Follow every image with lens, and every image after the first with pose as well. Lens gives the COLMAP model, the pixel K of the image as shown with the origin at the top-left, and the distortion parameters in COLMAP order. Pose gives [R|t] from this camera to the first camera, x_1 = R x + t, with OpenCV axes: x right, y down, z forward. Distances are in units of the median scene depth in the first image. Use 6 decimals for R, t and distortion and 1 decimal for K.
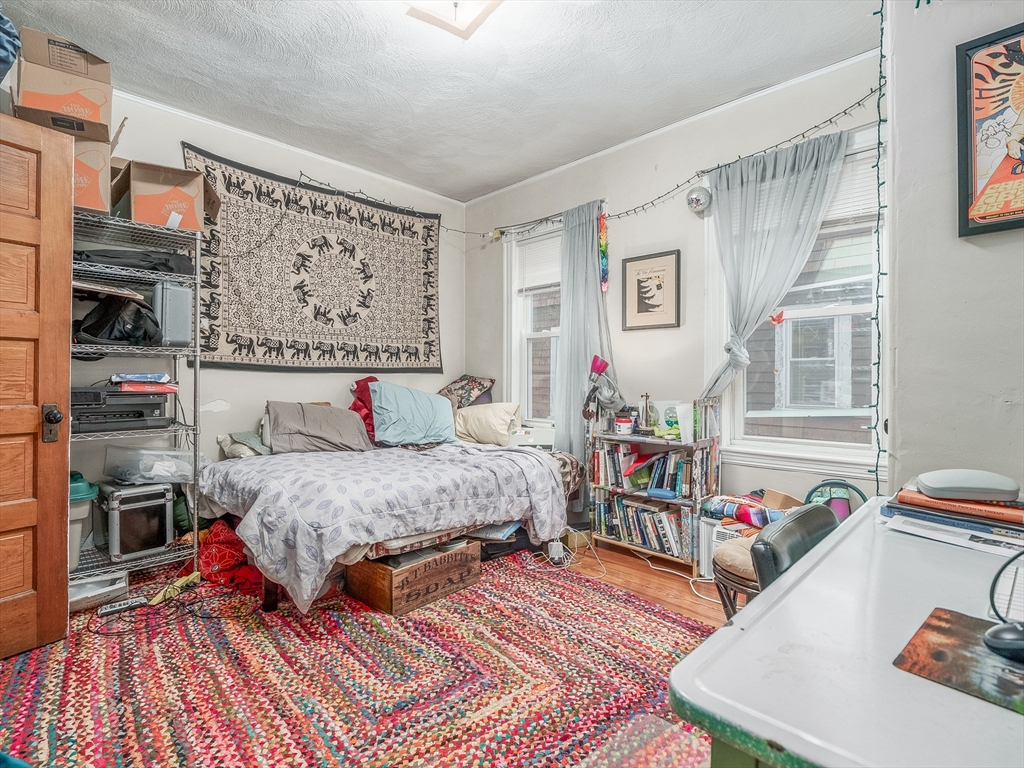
lens RADIAL K [[498.7, 0, 506.5], [0, 498.7, 381.5], [0, 0, 1]] dist [-0.009055, -0.003040]
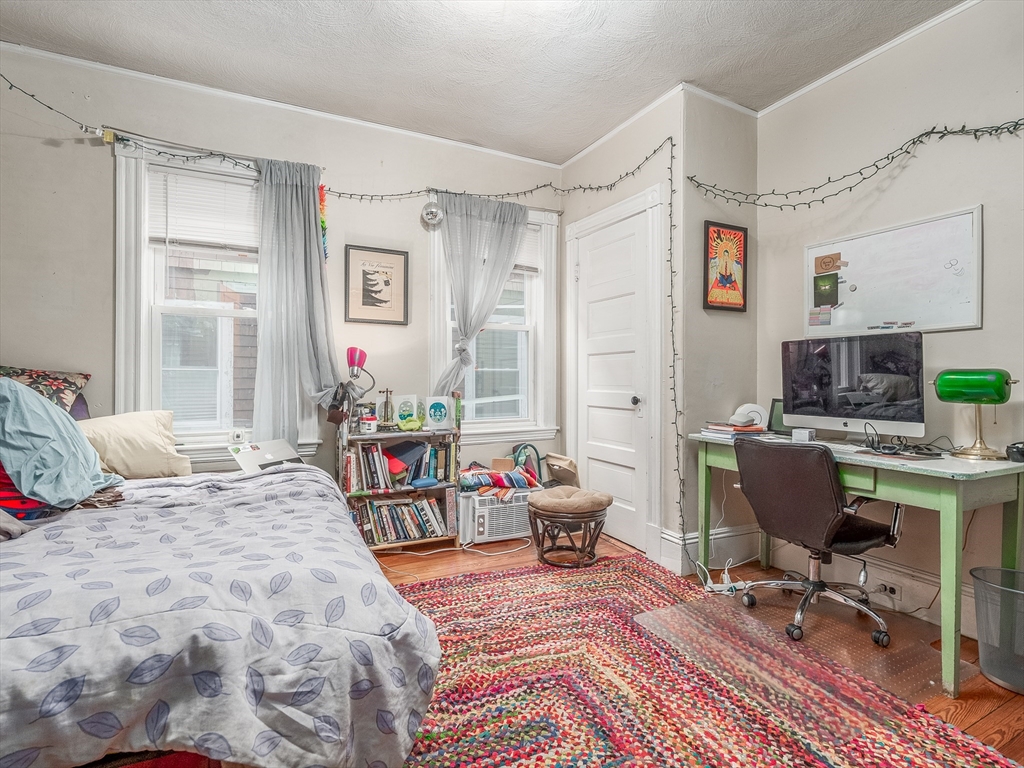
lens RADIAL K [[498.7, 0, 503.9], [0, 498.7, 381.5], [0, 0, 1]] dist [-0.009055, -0.003040]
pose [[0.322272, -0.011998, 0.946571, -0.630824], [0.003612, 0.999928, 0.011444, -0.001538], [-0.946640, -0.000269, 0.322292, 0.496517]]
